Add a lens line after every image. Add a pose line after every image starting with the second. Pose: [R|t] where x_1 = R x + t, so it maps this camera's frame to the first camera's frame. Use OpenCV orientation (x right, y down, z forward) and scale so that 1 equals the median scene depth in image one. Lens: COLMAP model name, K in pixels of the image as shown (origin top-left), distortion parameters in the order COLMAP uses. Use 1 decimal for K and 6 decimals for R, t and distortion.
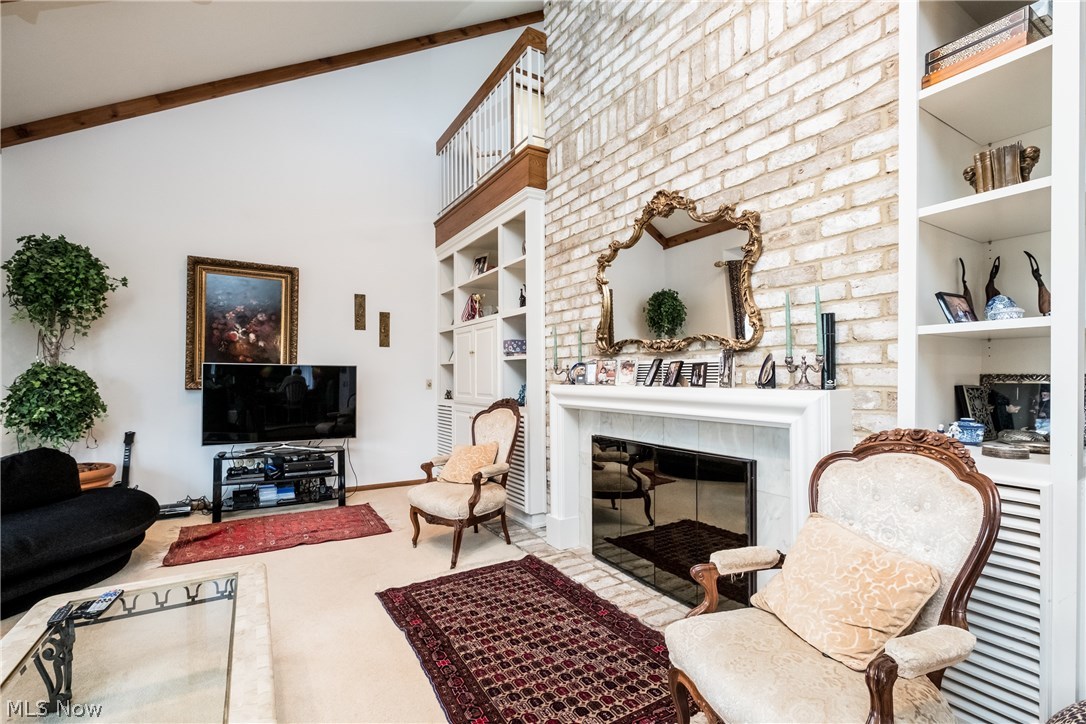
lens RADIAL K [[475.6, 0, 529.3], [0, 475.6, 376.3], [0, 0, 1]] dist [-0.000159, -0.001032]
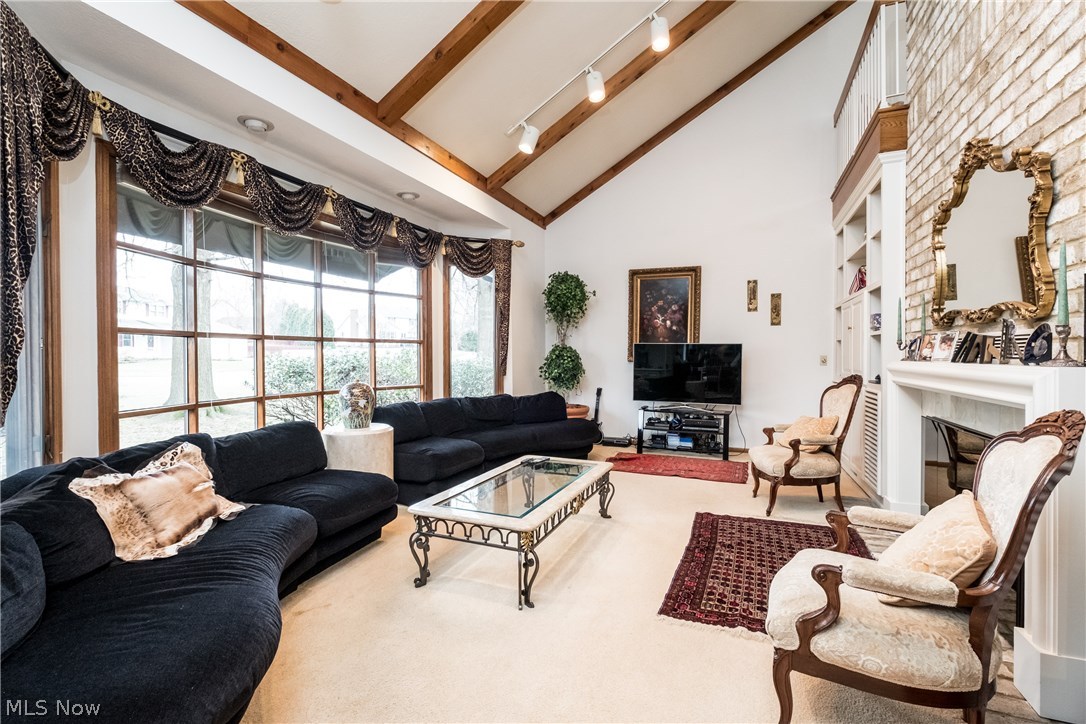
lens RADIAL K [[475.6, 0, 545.9], [0, 475.6, 357.5], [0, 0, 1]] dist [-0.000159, -0.001032]
pose [[0.609523, 0.007854, -0.792729, 0.390636], [-0.000548, 0.999955, 0.009485, 0.002524], [0.792768, -0.005347, 0.609500, -0.129345]]
